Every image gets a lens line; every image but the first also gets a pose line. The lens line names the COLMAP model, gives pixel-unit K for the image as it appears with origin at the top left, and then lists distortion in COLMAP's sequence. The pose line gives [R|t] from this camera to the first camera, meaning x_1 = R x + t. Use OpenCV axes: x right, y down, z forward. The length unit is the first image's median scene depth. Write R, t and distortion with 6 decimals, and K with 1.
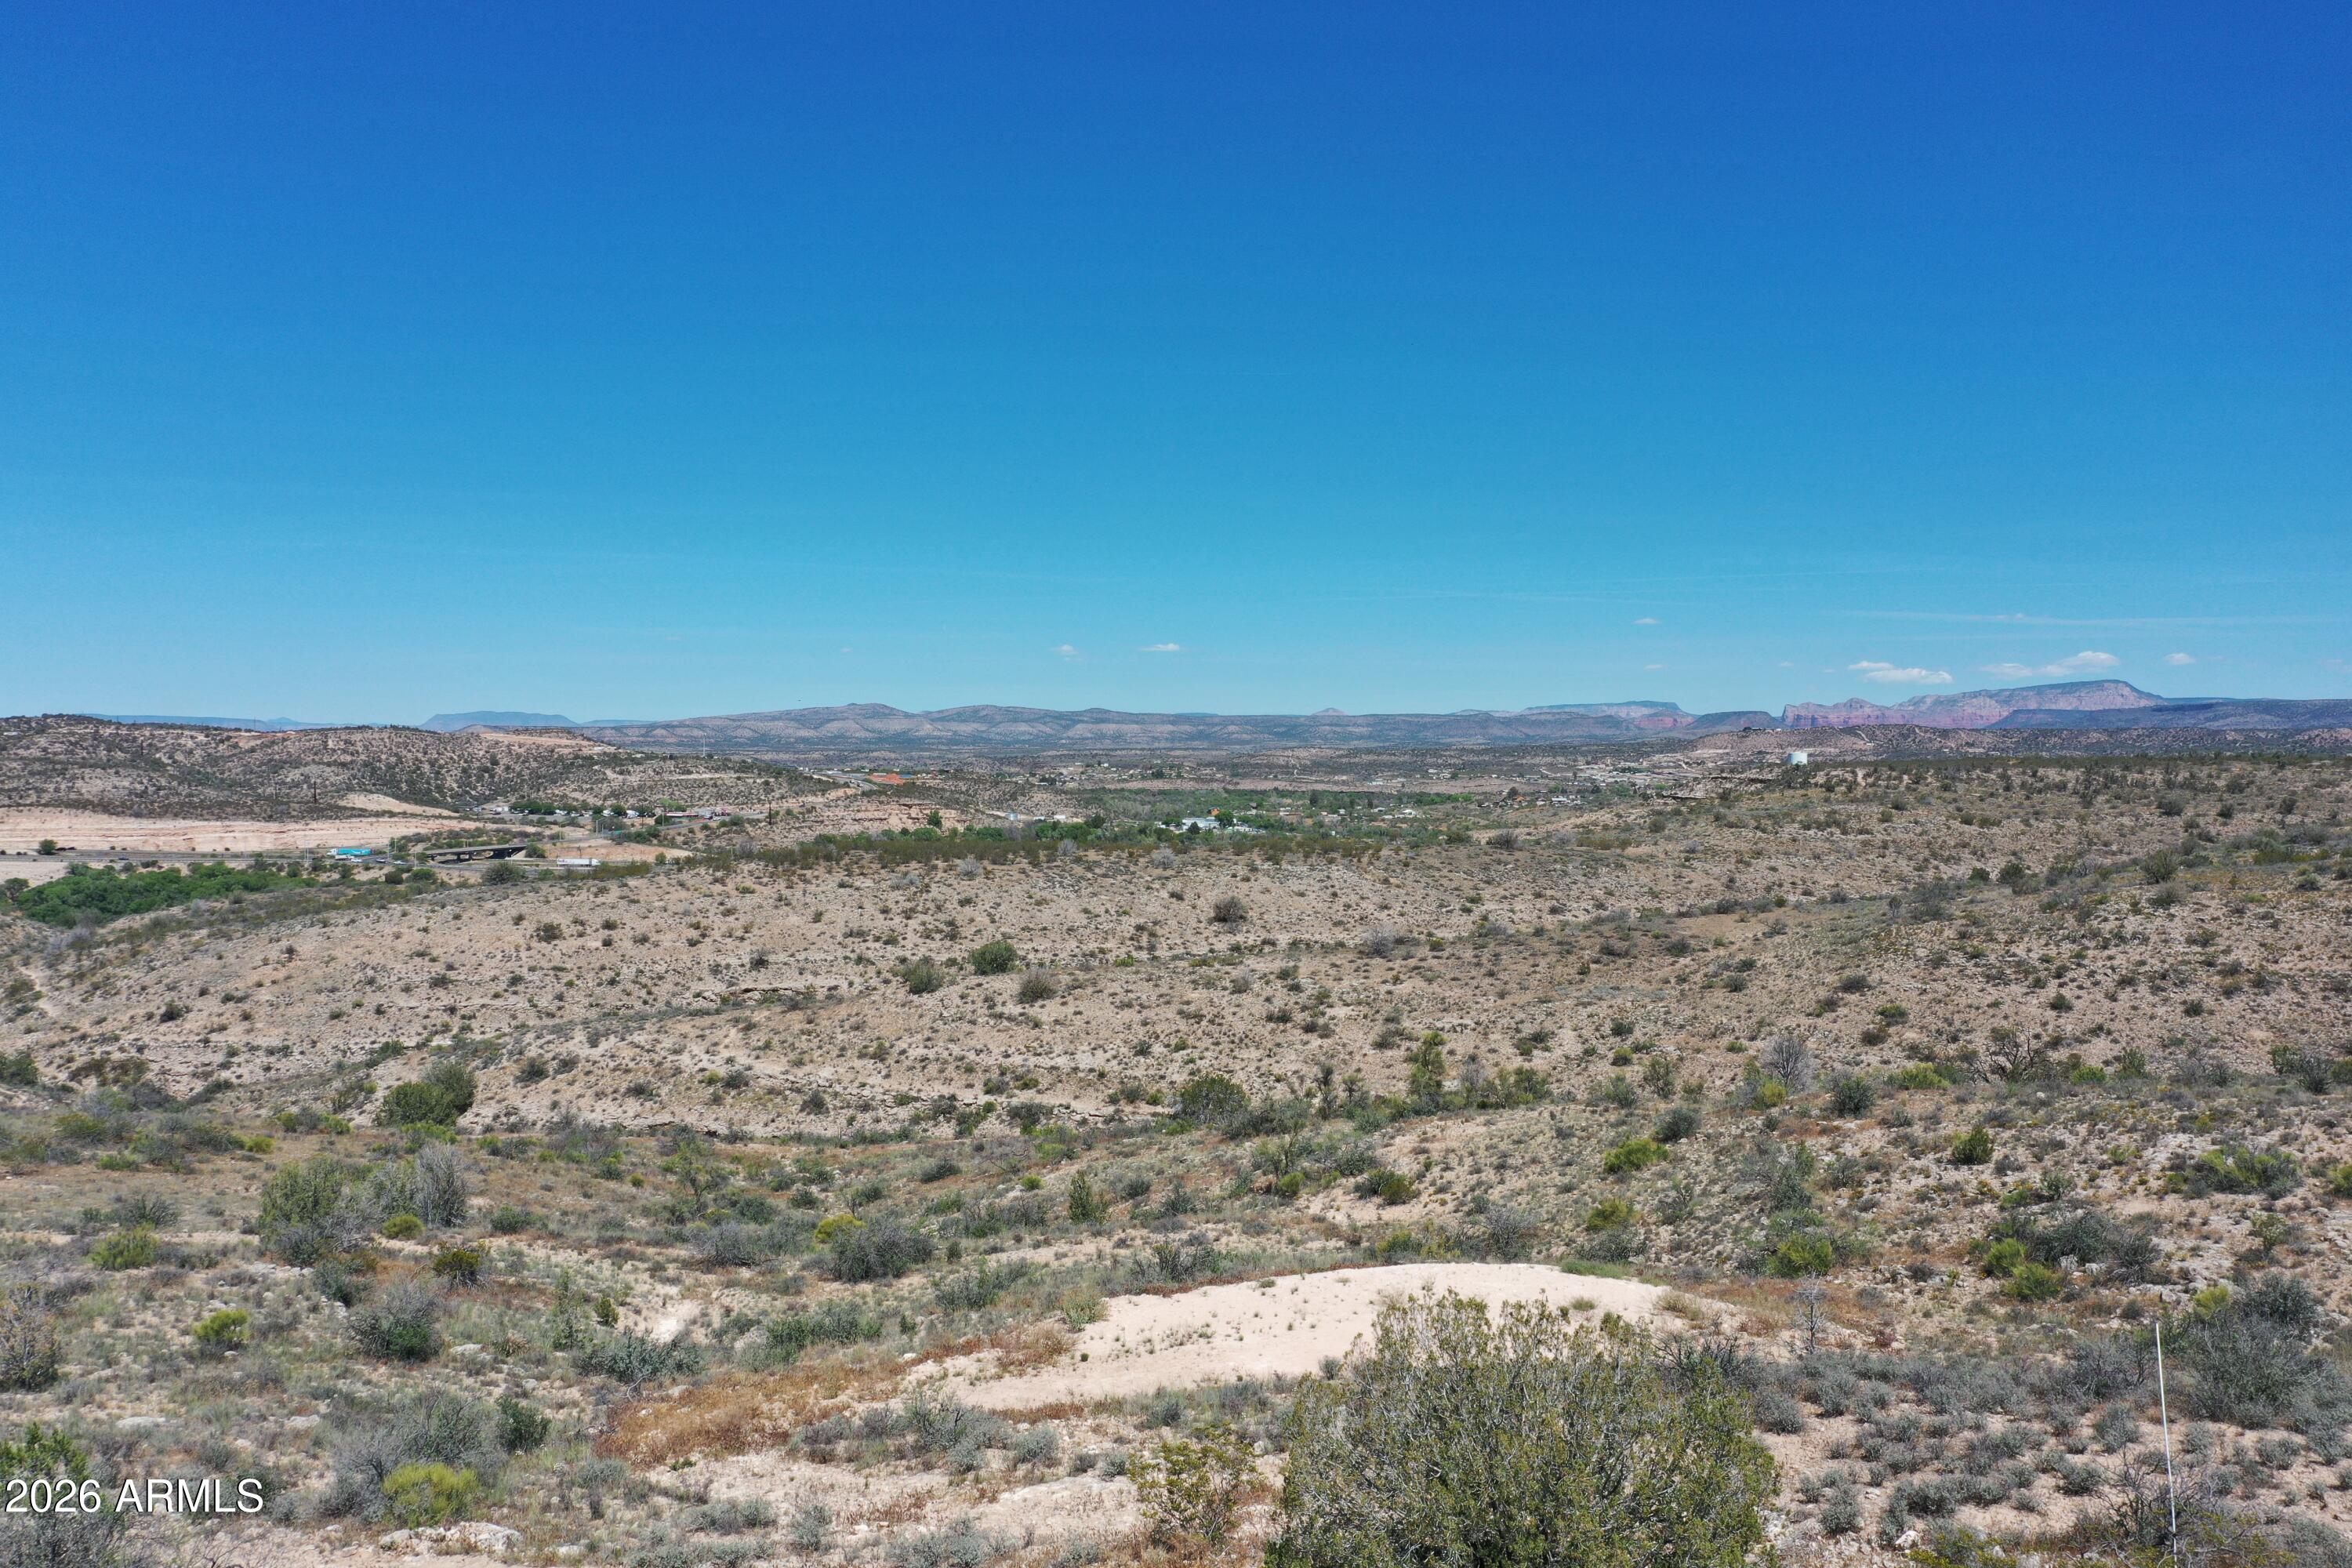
lens RADIAL K [[1855.3, 0, 1176.5], [0, 1855.3, 774.8], [0, 0, 1]] dist [0.005031, -0.002522]
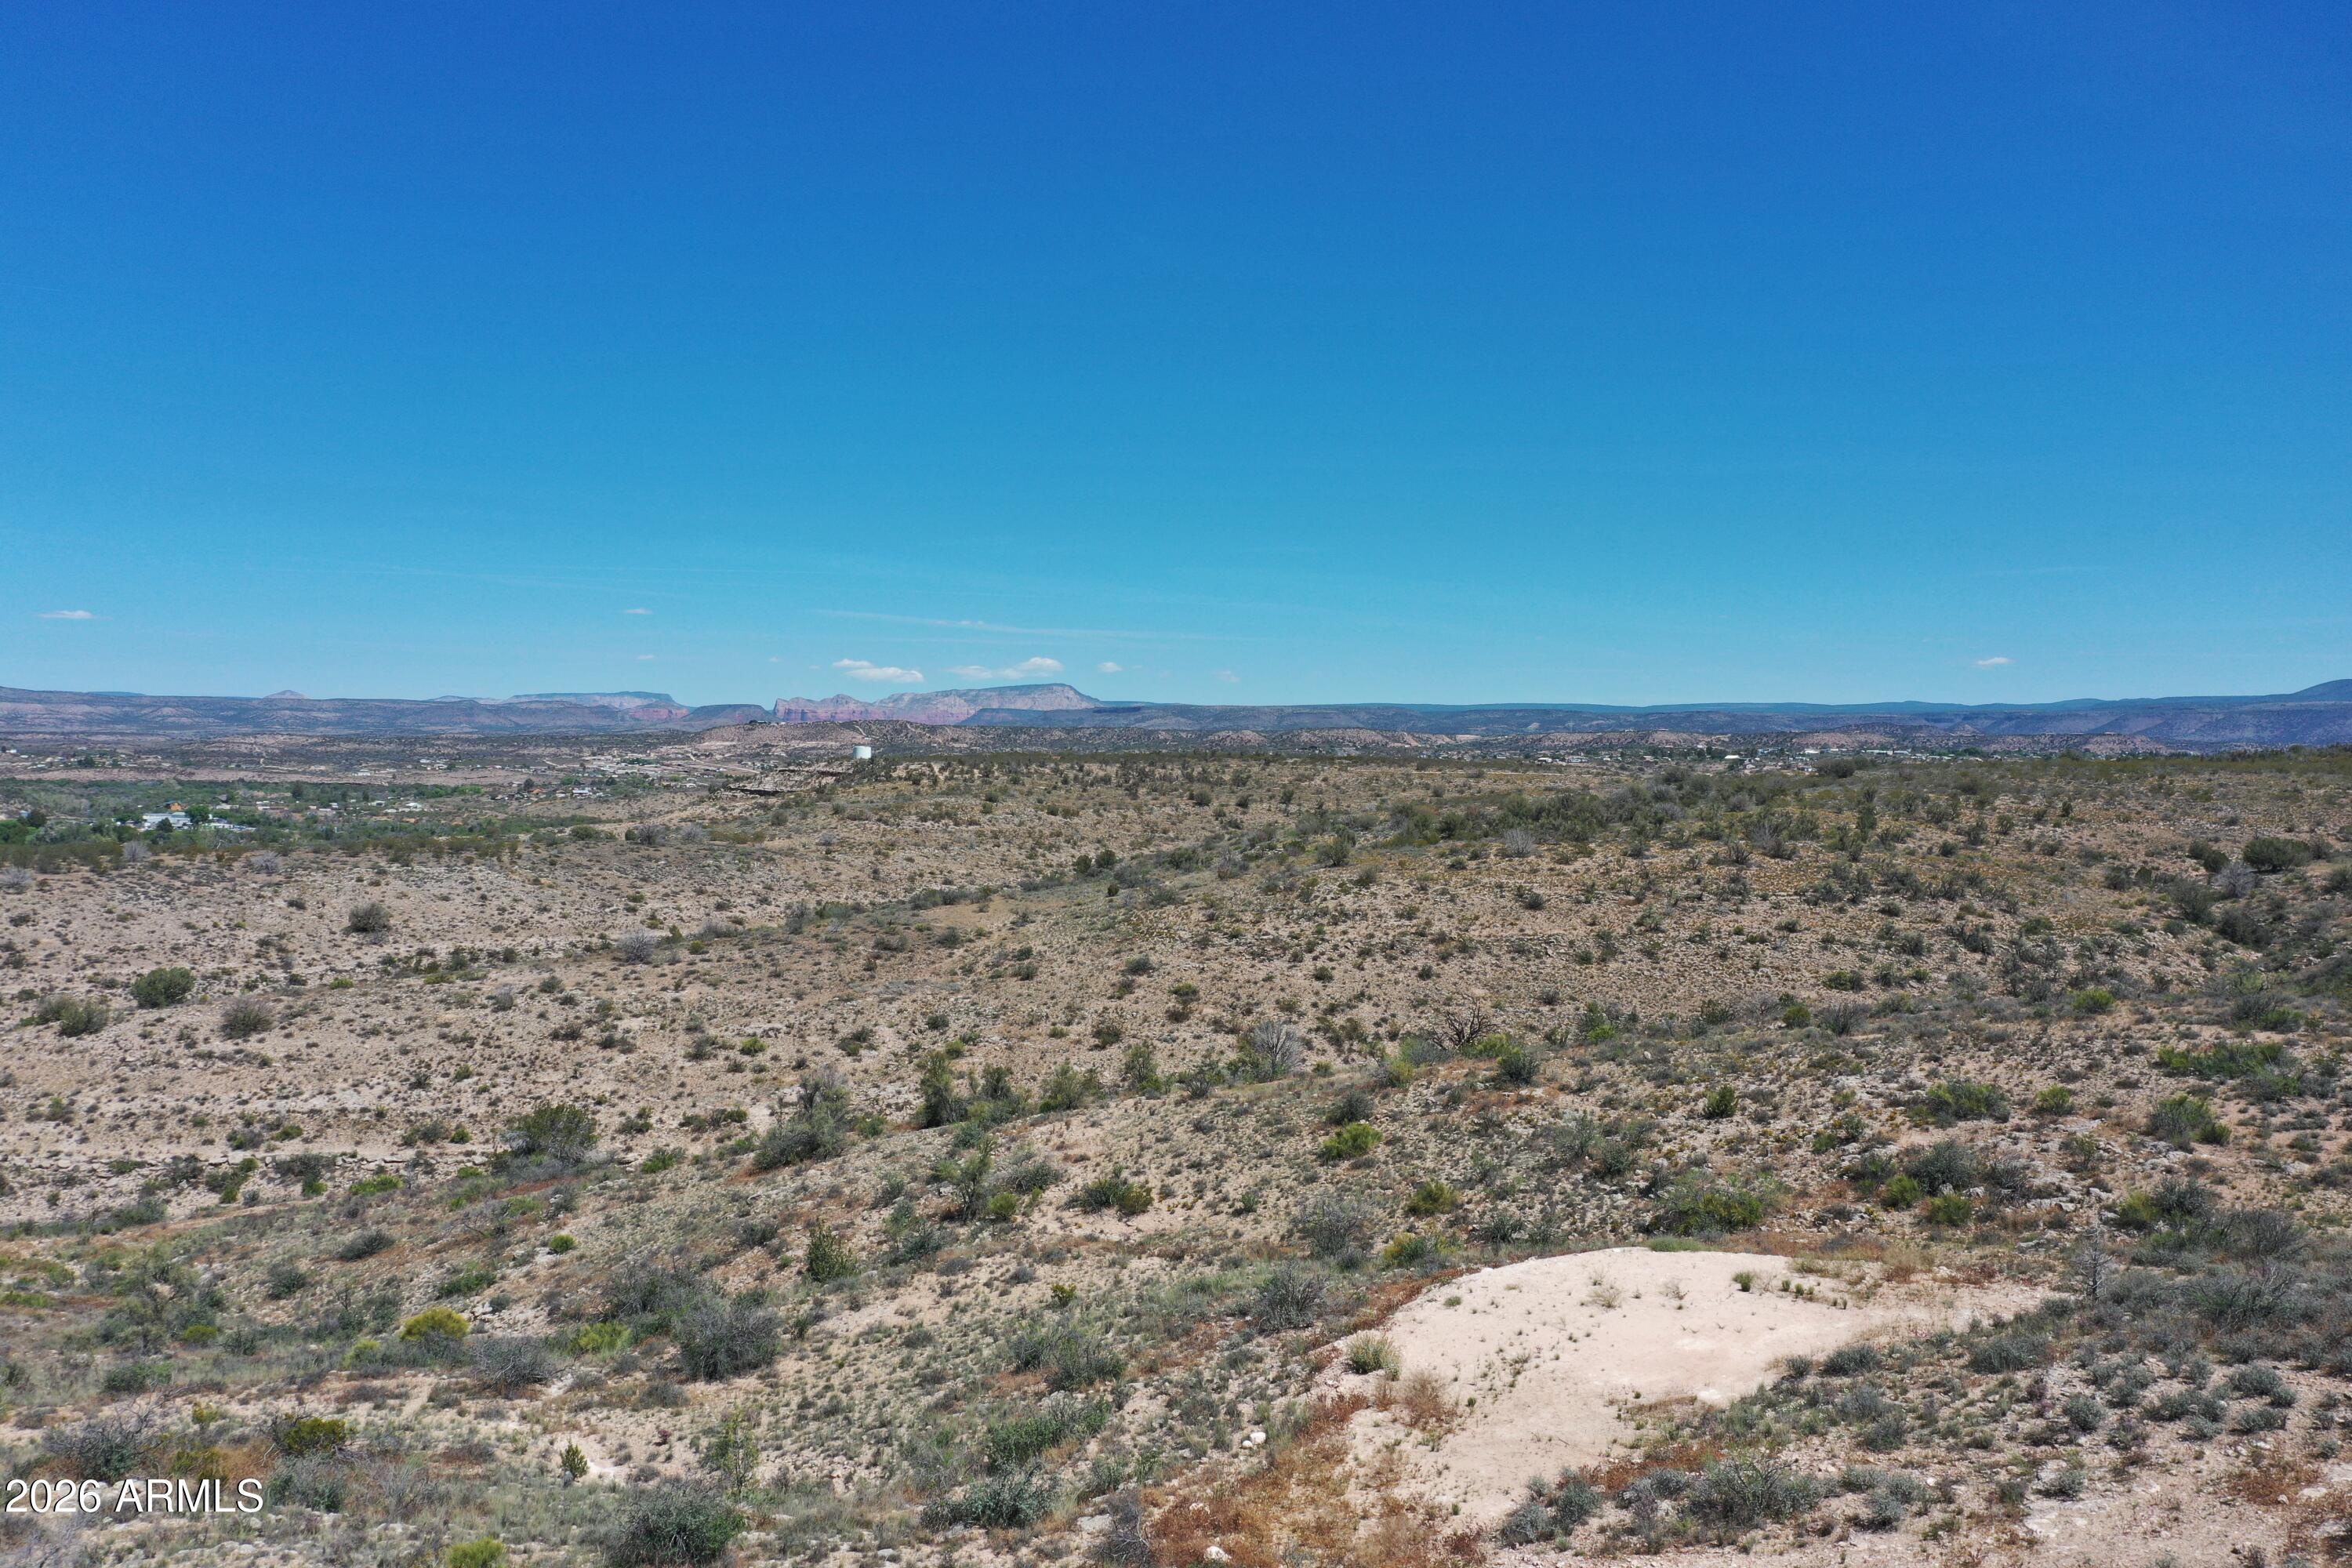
lens RADIAL K [[1855.3, 0, 1174.5], [0, 1855.3, 774.2], [0, 0, 1]] dist [0.005031, -0.002522]
pose [[0.862573, 0.003172, 0.505923, -0.083168], [-0.005317, 0.999982, 0.002795, -0.000879], [-0.505905, -0.005101, 0.862574, 0.033423]]
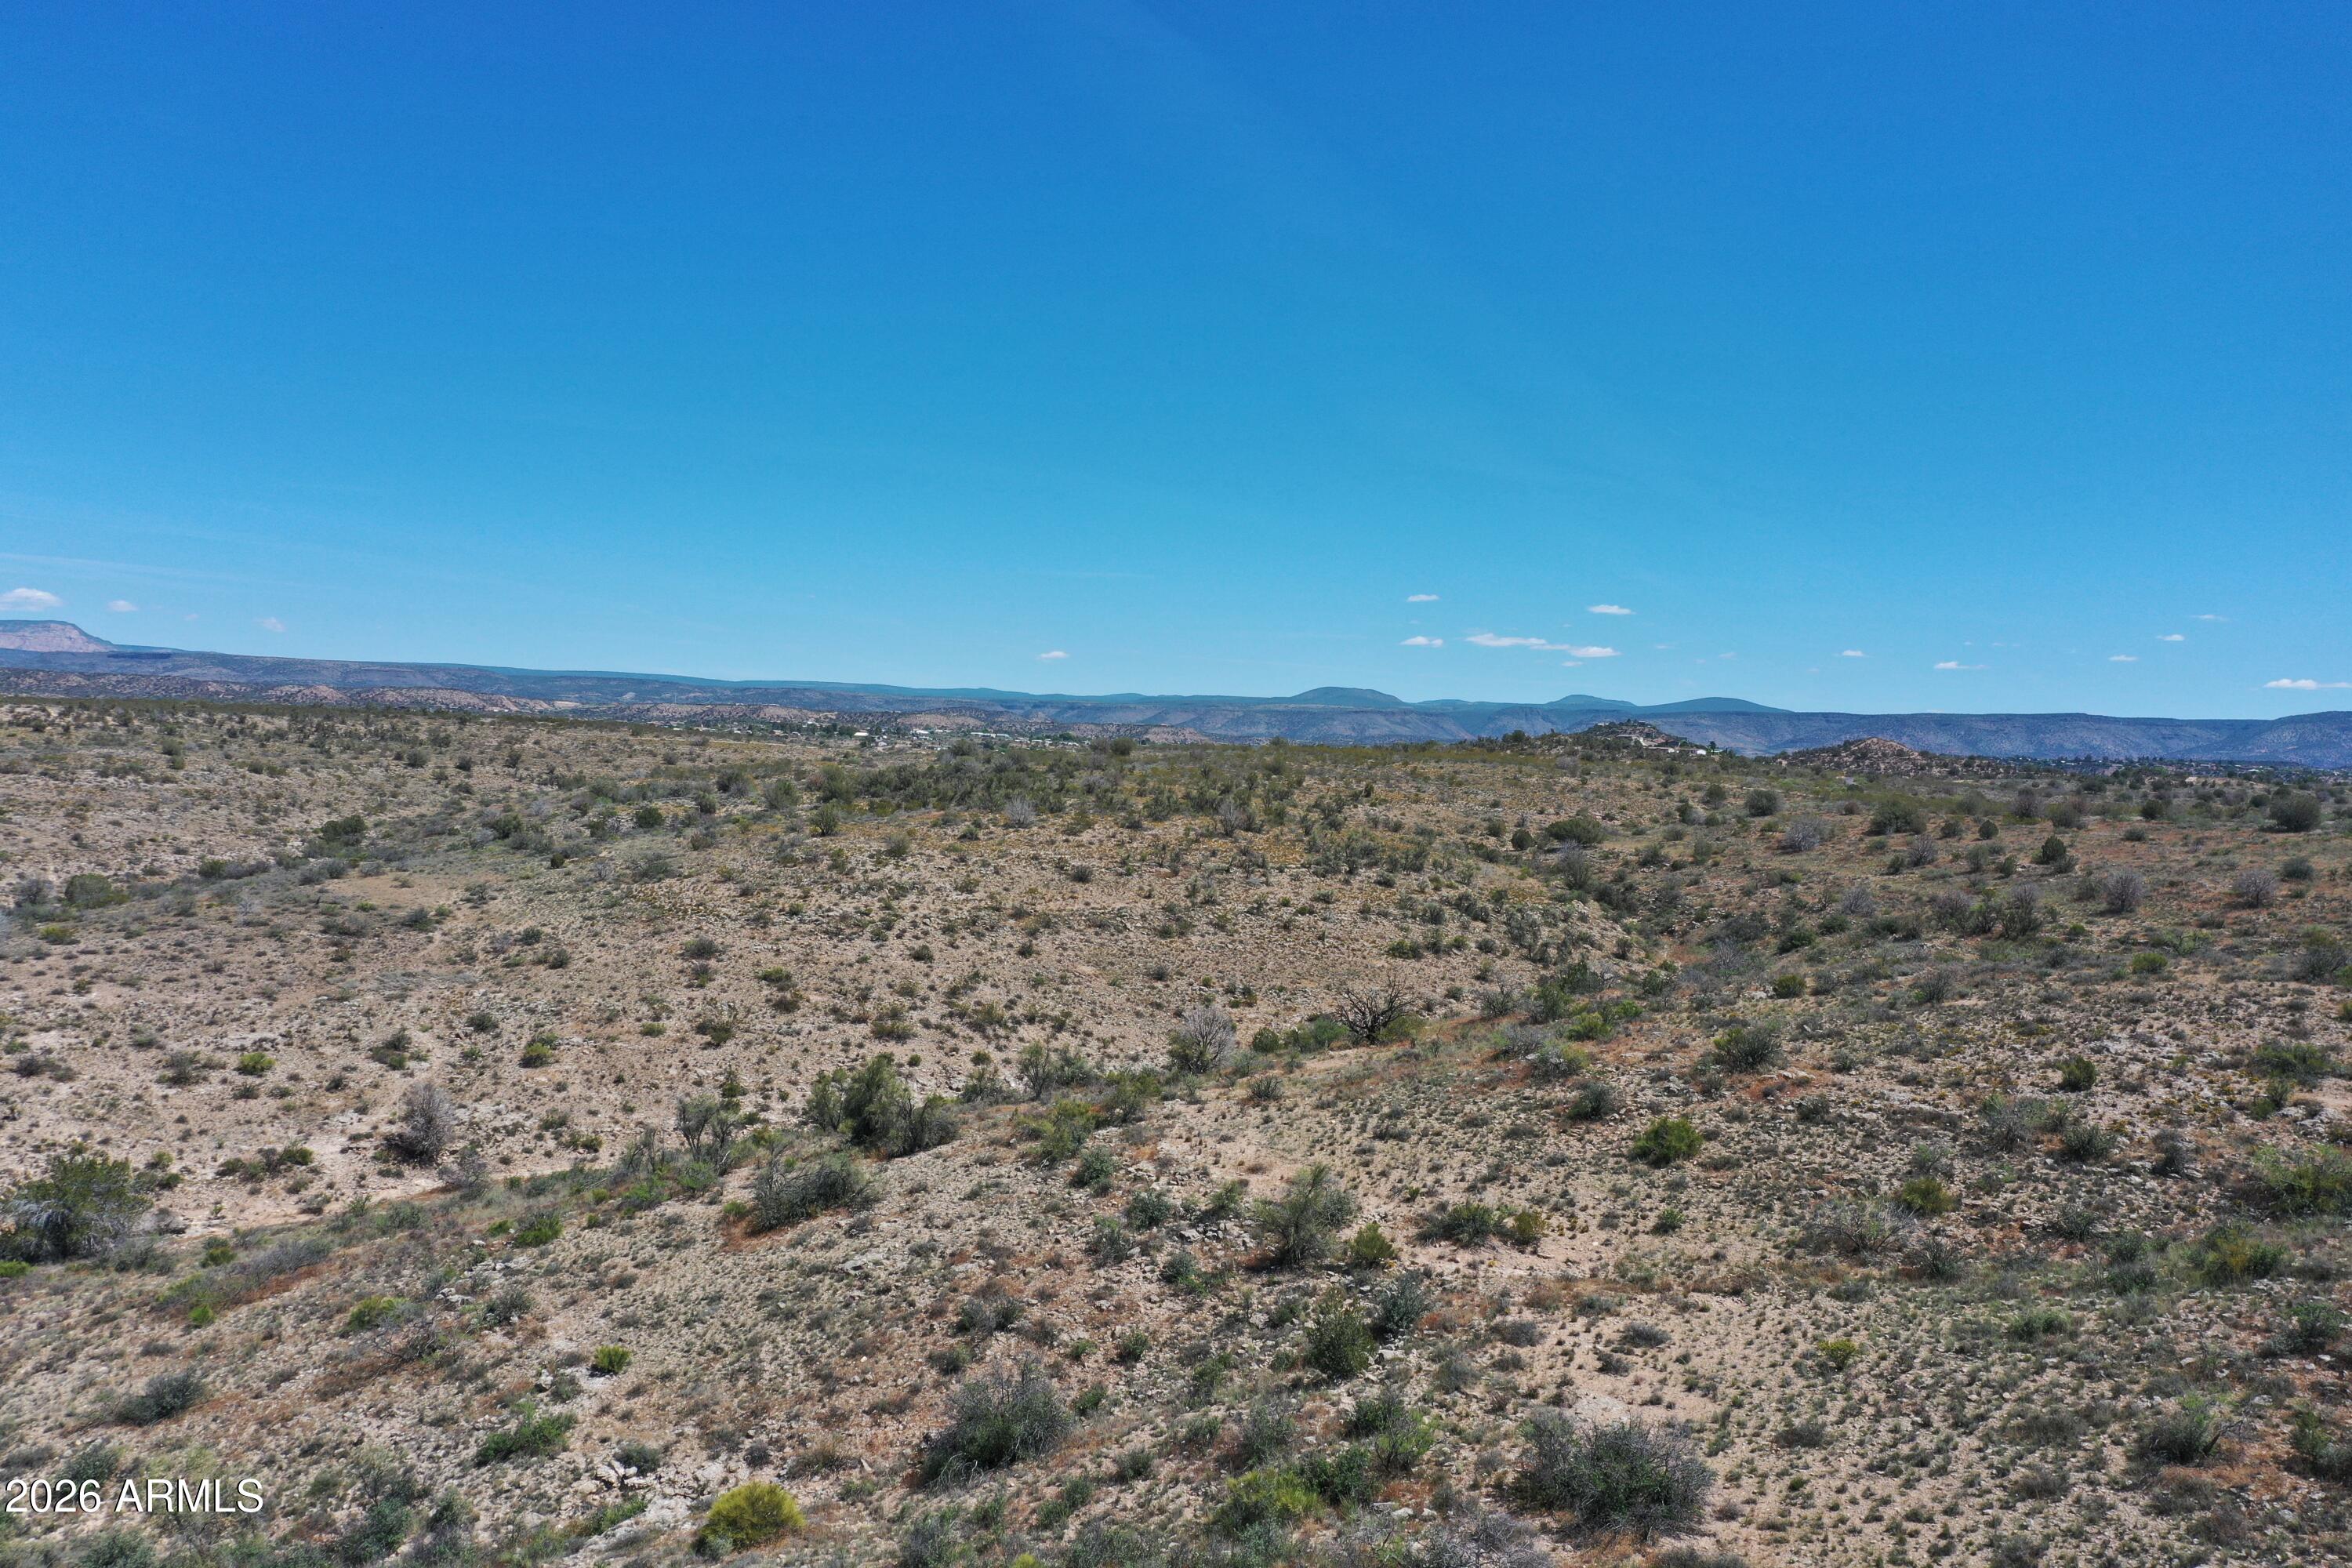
lens RADIAL K [[1855.3, 0, 1179.8], [0, 1855.3, 775.5], [0, 0, 1]] dist [0.005031, -0.002522]
pose [[0.527177, 0.013821, 0.849643, -0.152990], [-0.037361, 0.999278, 0.006926, 0.005684], [-0.848934, -0.035395, 0.527313, 0.162402]]
